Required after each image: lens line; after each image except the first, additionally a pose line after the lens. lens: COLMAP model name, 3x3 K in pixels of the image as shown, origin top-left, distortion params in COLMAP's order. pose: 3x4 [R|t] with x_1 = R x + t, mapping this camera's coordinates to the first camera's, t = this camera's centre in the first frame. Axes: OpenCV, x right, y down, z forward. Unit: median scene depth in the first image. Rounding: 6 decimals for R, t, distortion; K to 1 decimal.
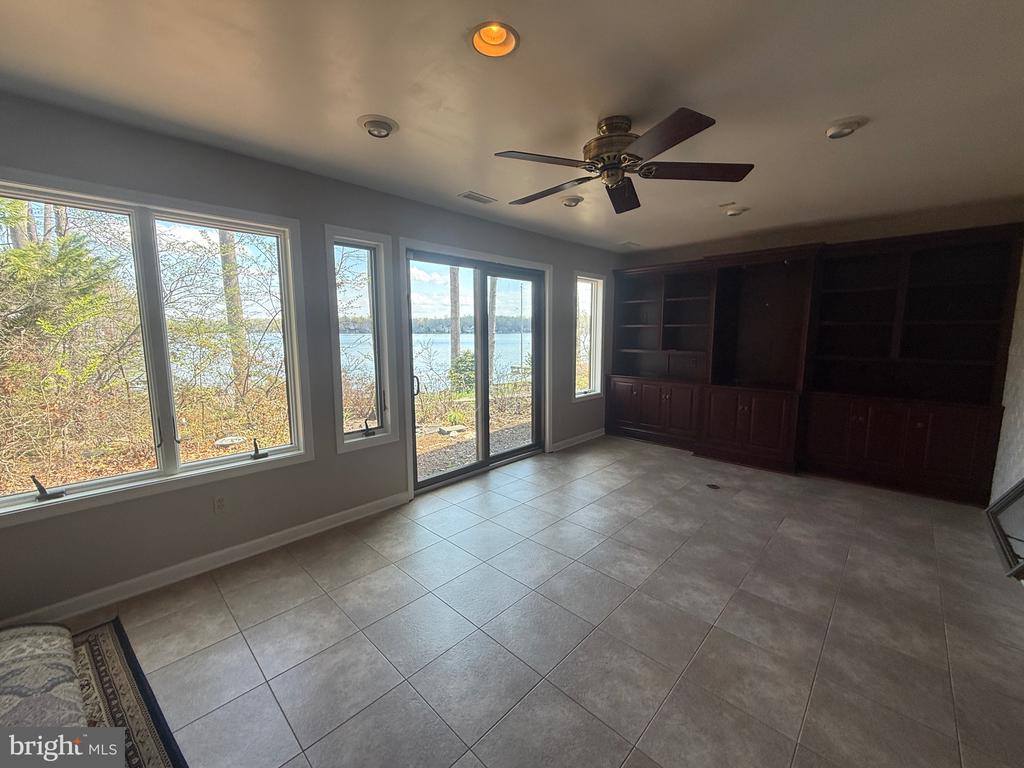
lens RADIAL K [[408.5, 0, 508.6], [0, 408.5, 385.0], [0, 0, 1]] dist [-0.000244, 0.000117]
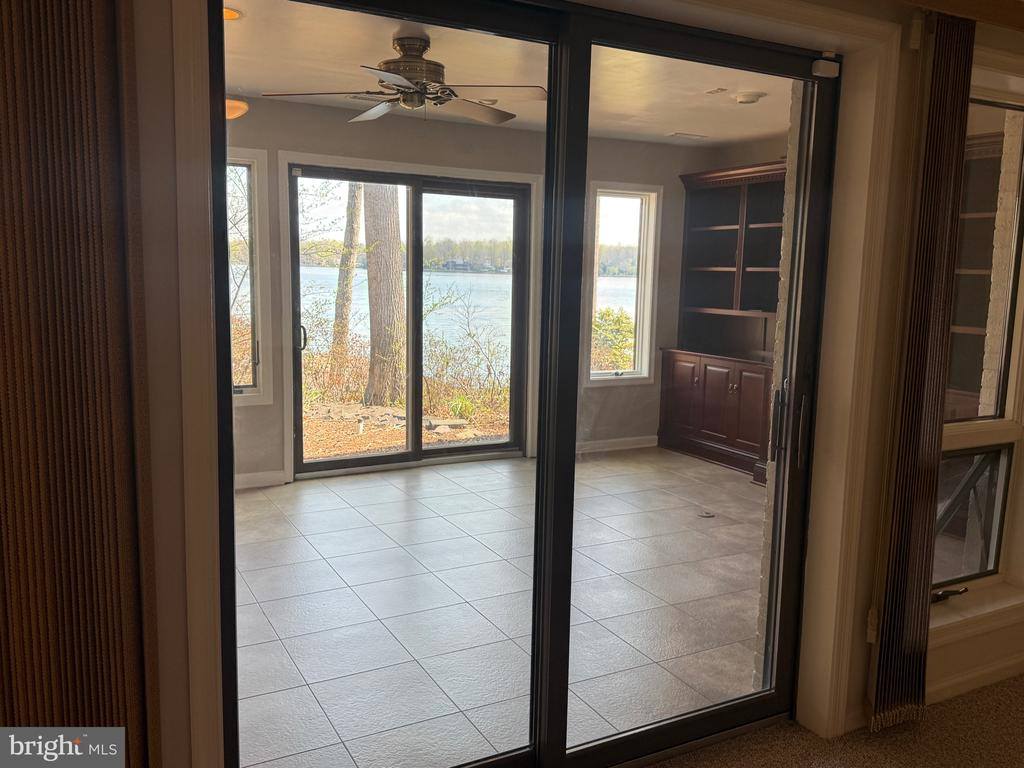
lens RADIAL K [[830.6, 0, 512.0], [0, 830.6, 384.0], [0, 0, 1]] dist [0.095214, 0.000290]
pose [[0.955145, 0.064339, -0.289064, 0.473137], [-0.063858, 0.997897, 0.011105, 0.035183], [0.289170, 0.007852, 0.957245, -0.314744]]
